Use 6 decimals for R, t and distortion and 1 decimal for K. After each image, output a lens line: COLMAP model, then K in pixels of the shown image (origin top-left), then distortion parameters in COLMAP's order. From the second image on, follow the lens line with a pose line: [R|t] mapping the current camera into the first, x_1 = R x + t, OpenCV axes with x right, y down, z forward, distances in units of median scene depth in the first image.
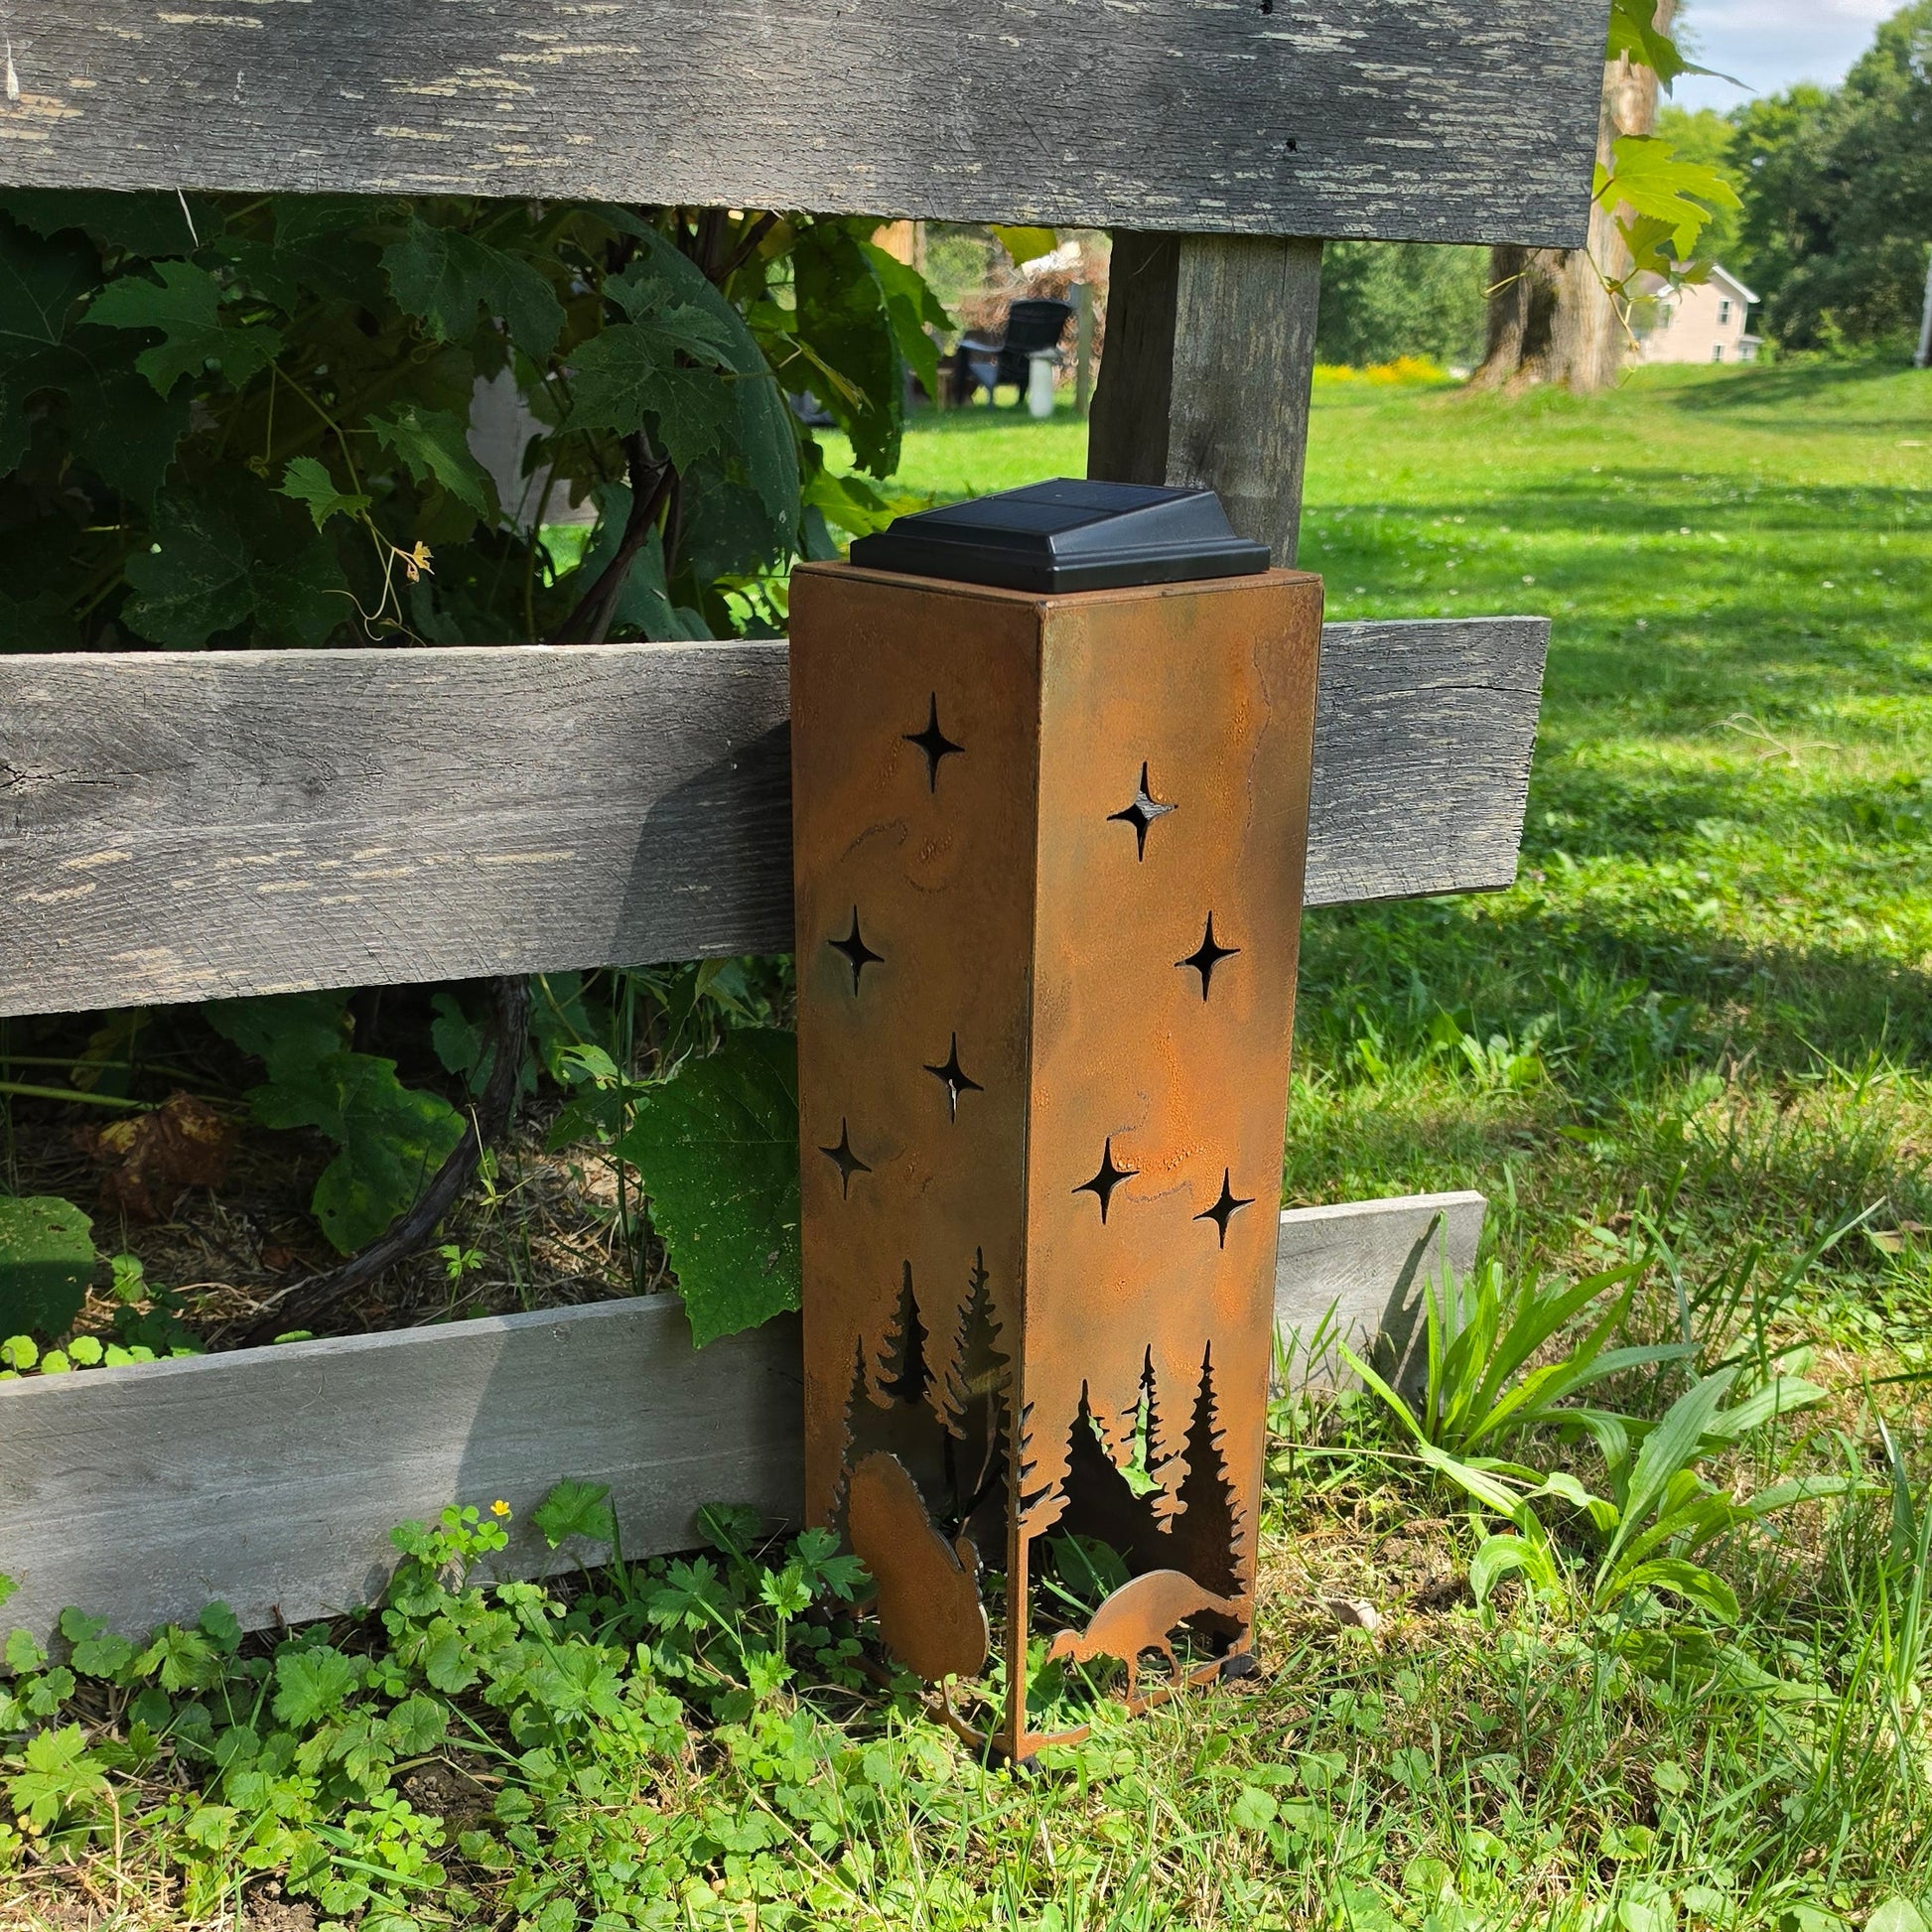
lens RADIAL K [[2276.6, 0, 965.7], [0, 2276.6, 1251.1], [0, 0, 1]] dist [0.112687, -0.202658]
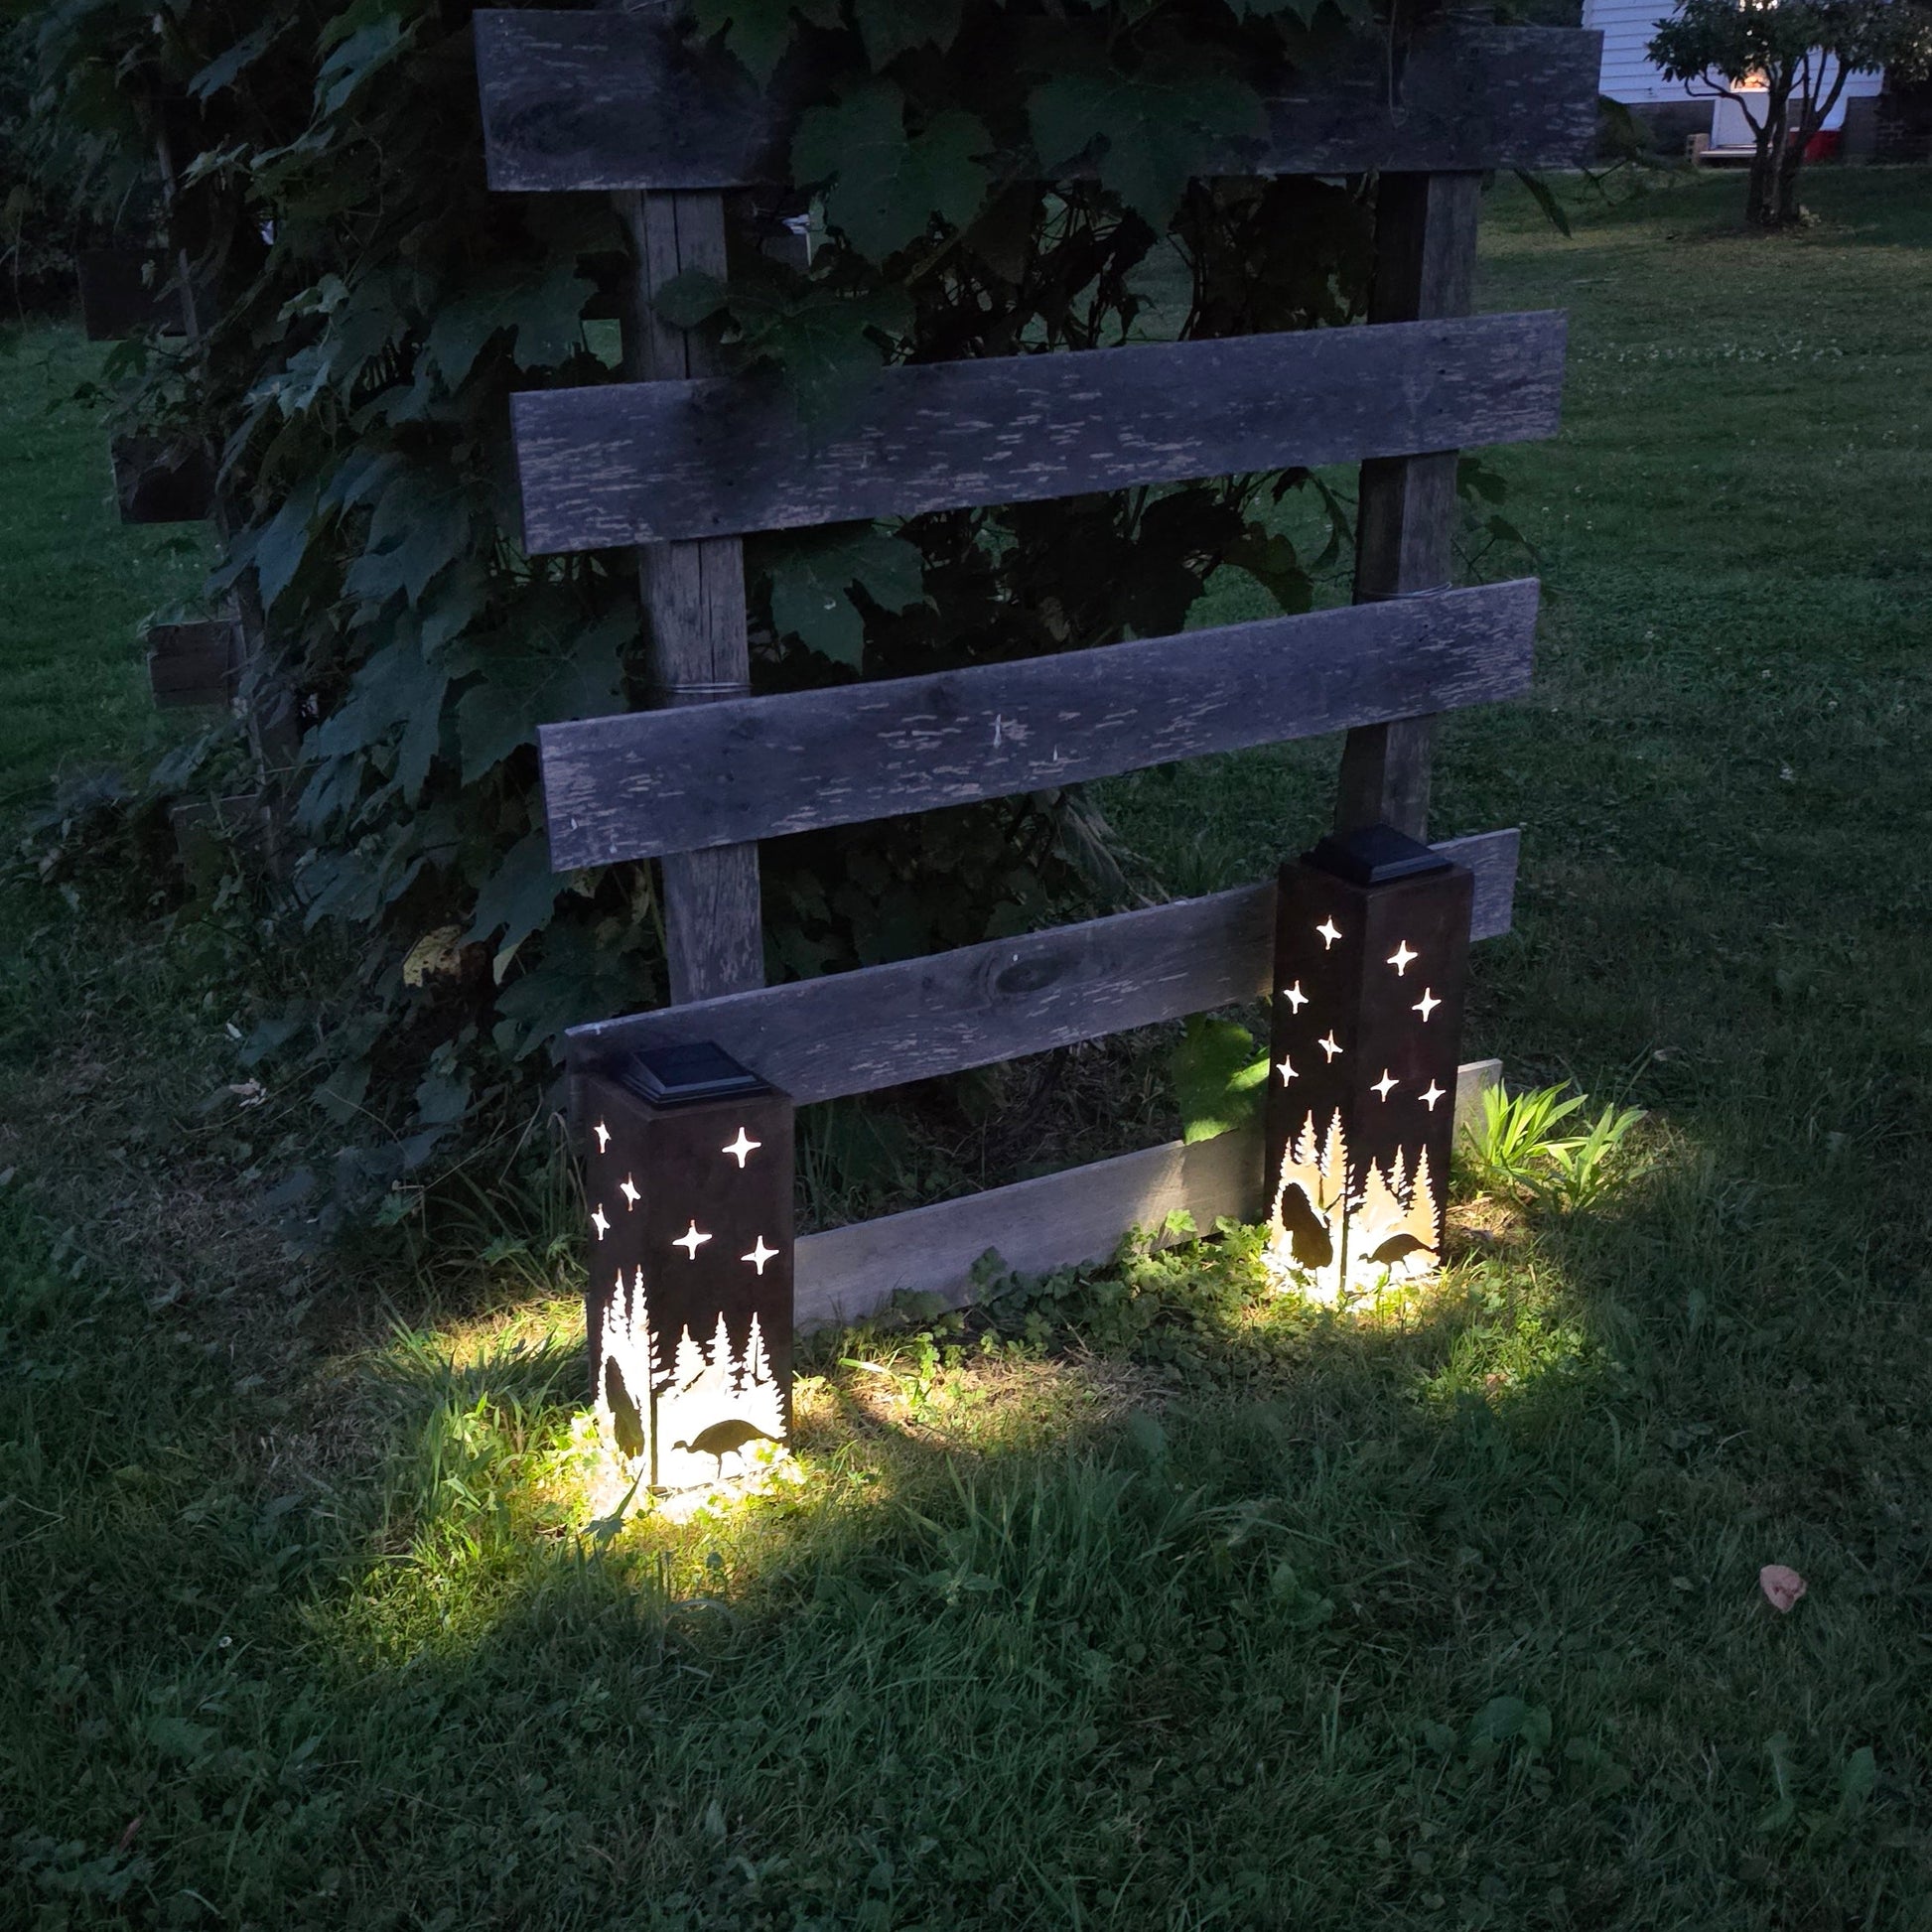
lens RADIAL K [[2314.7, 0, 941.1], [0, 2314.7, 1139.9], [0, 0, 1]] dist [0.118202, -0.211556]
pose [[0.990925, -0.087635, 0.101921, -0.294884], [0.083049, 0.995369, 0.048405, -0.052640], [-0.105691, -0.039501, 0.993614, -0.654375]]
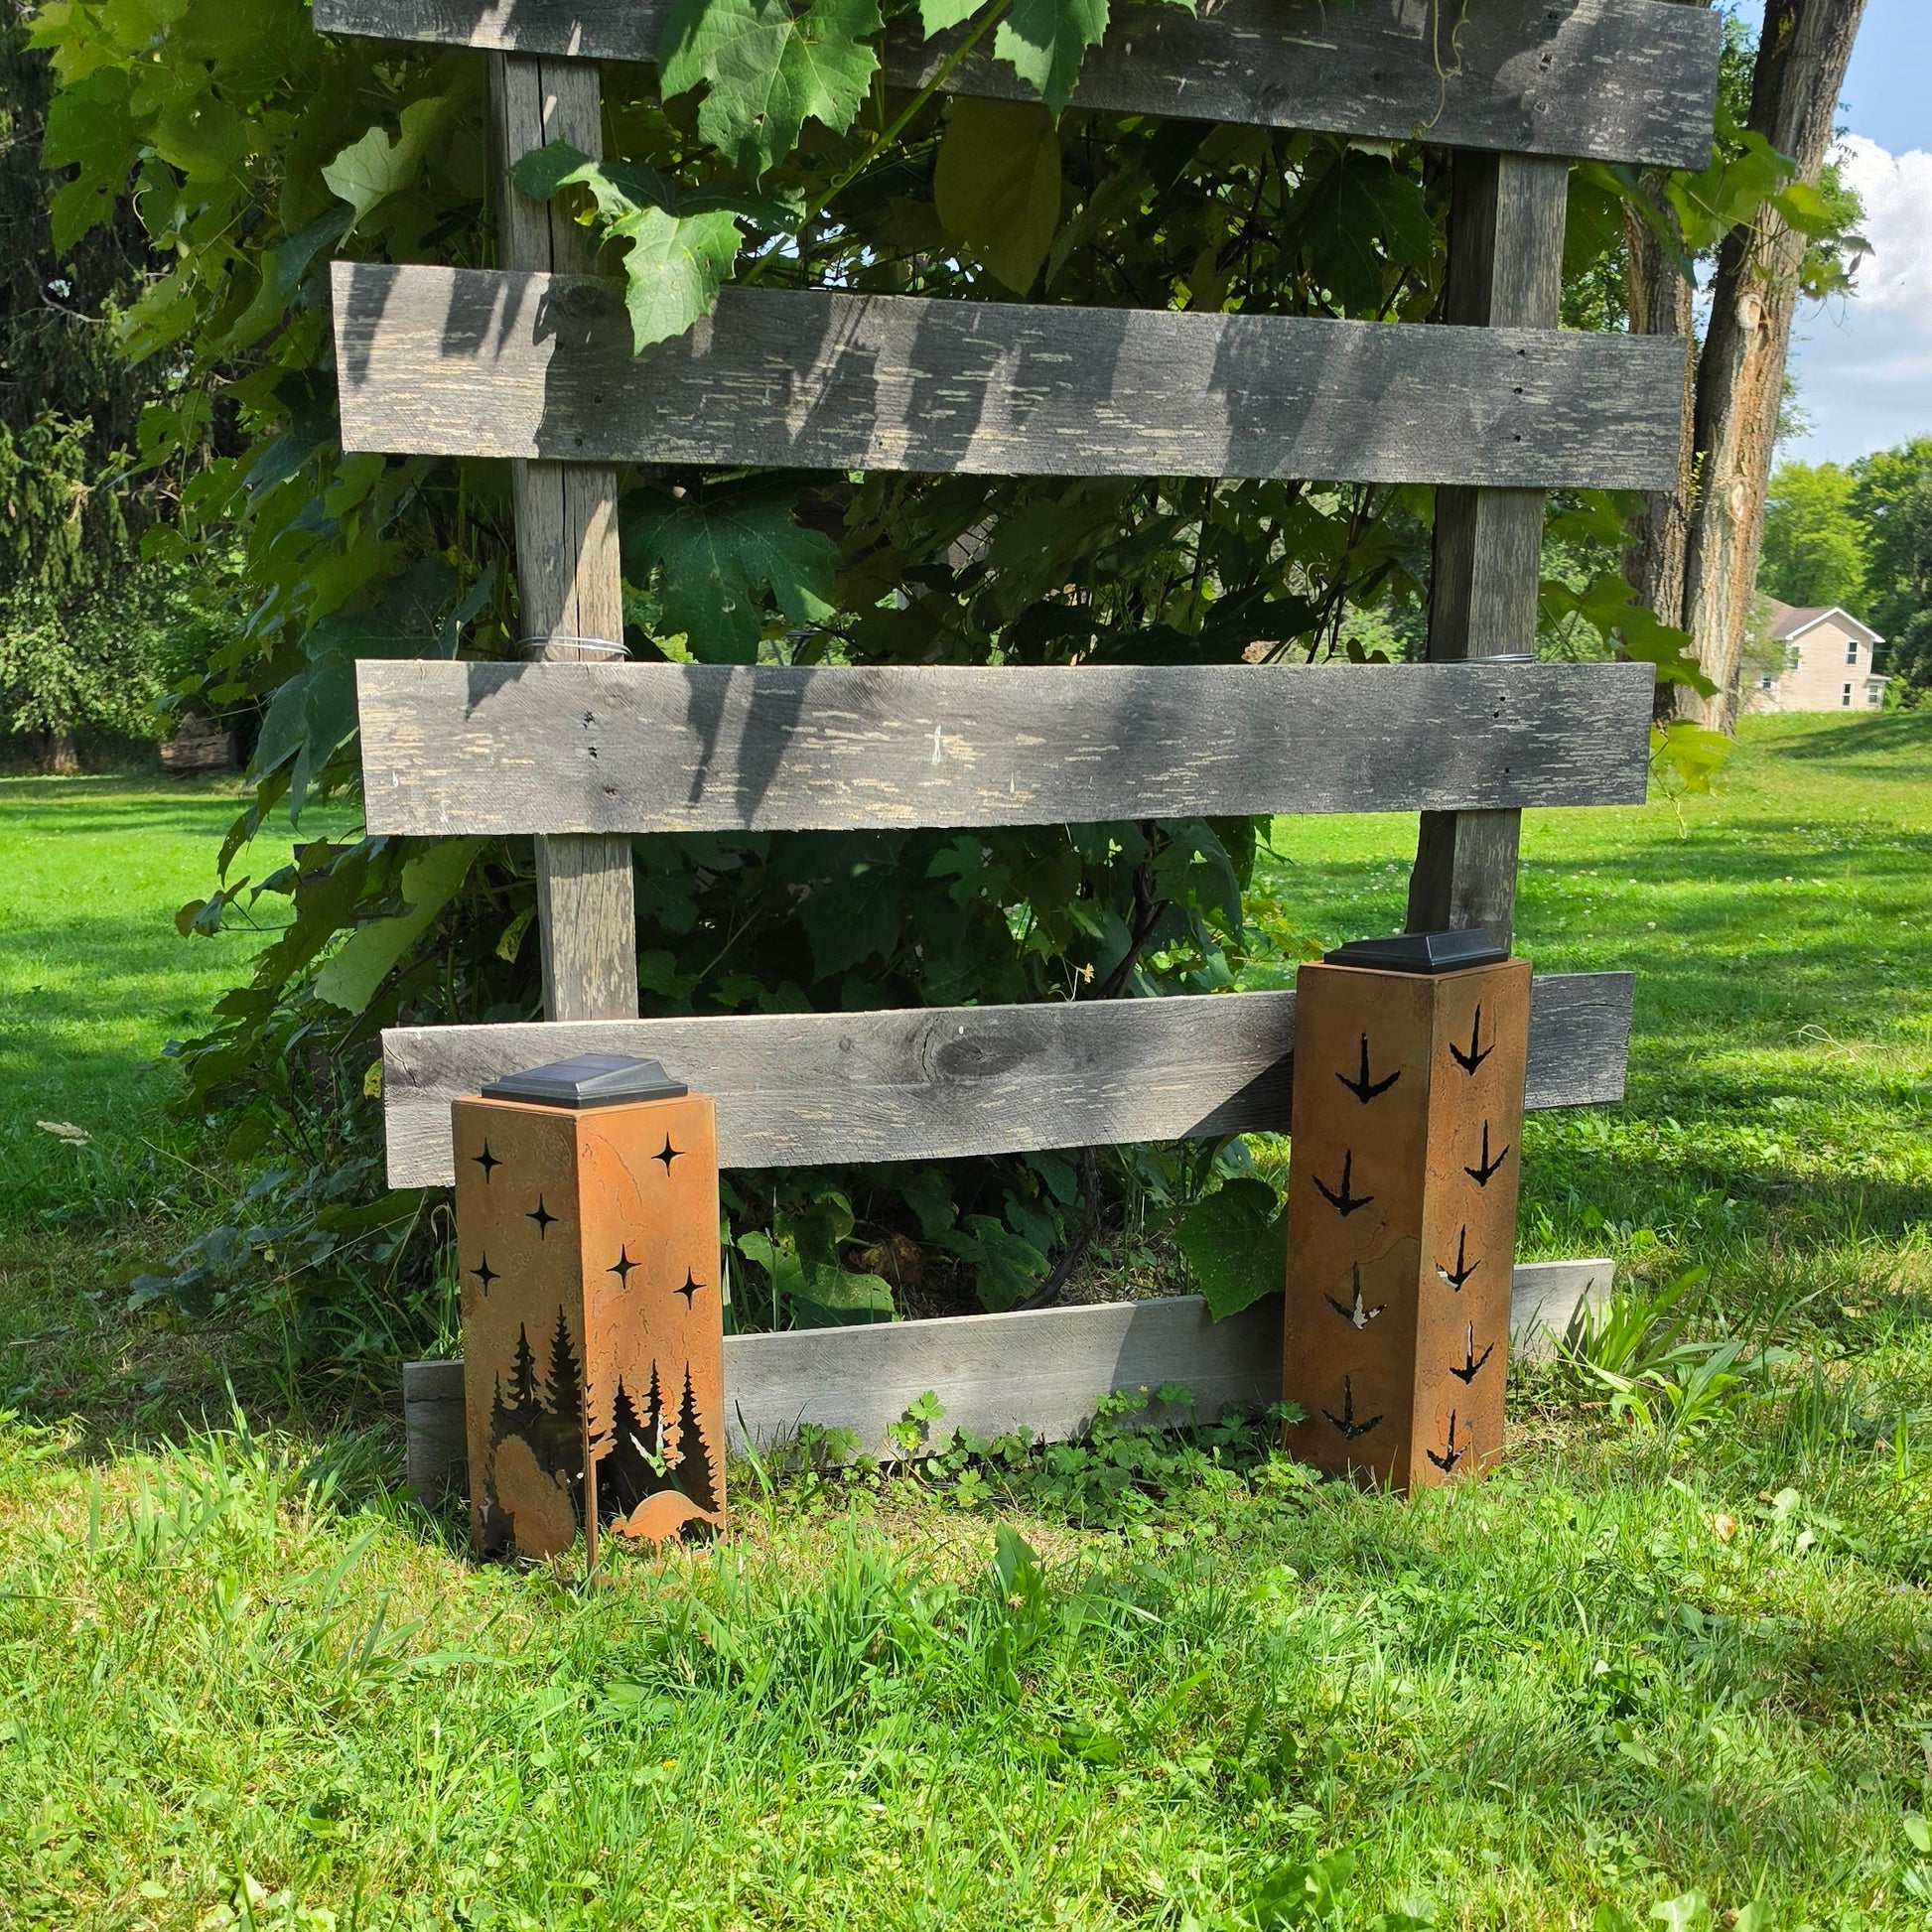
lens RADIAL K [[2278.4, 0, 963.0], [0, 2278.4, 1335.1], [0, 0, 1]] dist [0.122561, -0.205626]
pose [[0.997884, -0.009551, -0.064312, -0.099378], [0.002685, 0.994362, -0.106007, 0.121368], [0.064961, 0.105610, 0.992283, -0.480002]]
